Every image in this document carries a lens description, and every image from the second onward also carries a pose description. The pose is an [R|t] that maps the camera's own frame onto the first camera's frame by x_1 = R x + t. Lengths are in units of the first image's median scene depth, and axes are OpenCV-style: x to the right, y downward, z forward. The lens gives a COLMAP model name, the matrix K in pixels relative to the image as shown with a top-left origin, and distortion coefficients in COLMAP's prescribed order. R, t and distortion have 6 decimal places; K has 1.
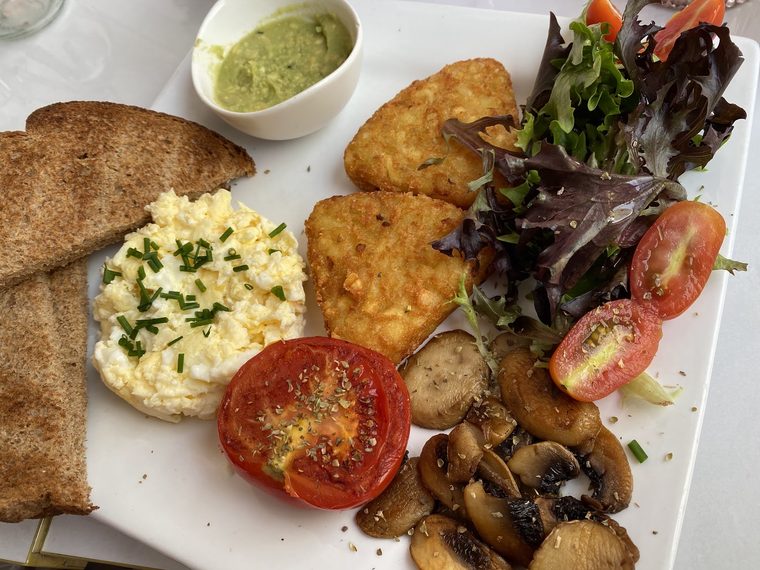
lens RADIAL K [[603.3, 0, 377.2], [0, 603.3, 295.4], [0, 0, 1]] dist [-0.006269, -0.000329]
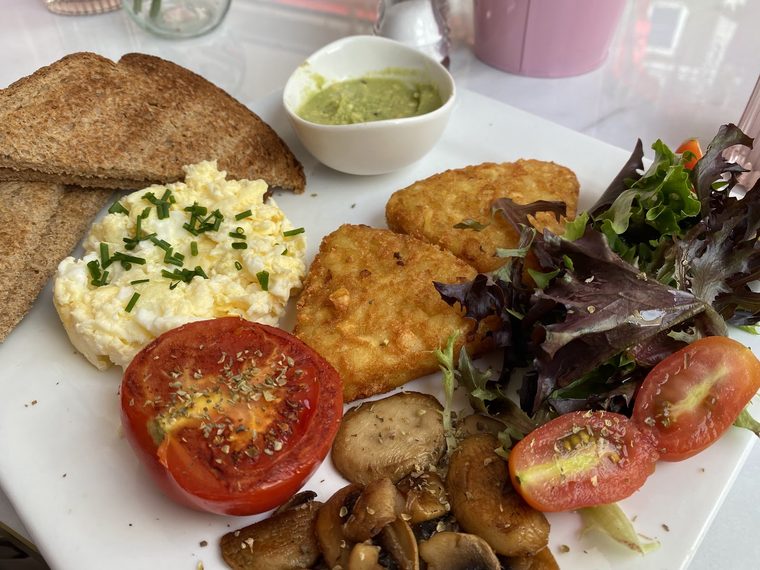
lens RADIAL K [[603.3, 0, 377.2], [0, 603.3, 295.4], [0, 0, 1]] dist [-0.006269, -0.000329]
pose [[0.920472, 0.368827, -0.129219, 0.127324], [-0.389846, 0.889745, -0.237431, 0.170867], [0.027401, 0.268924, 0.962771, 0.122142]]
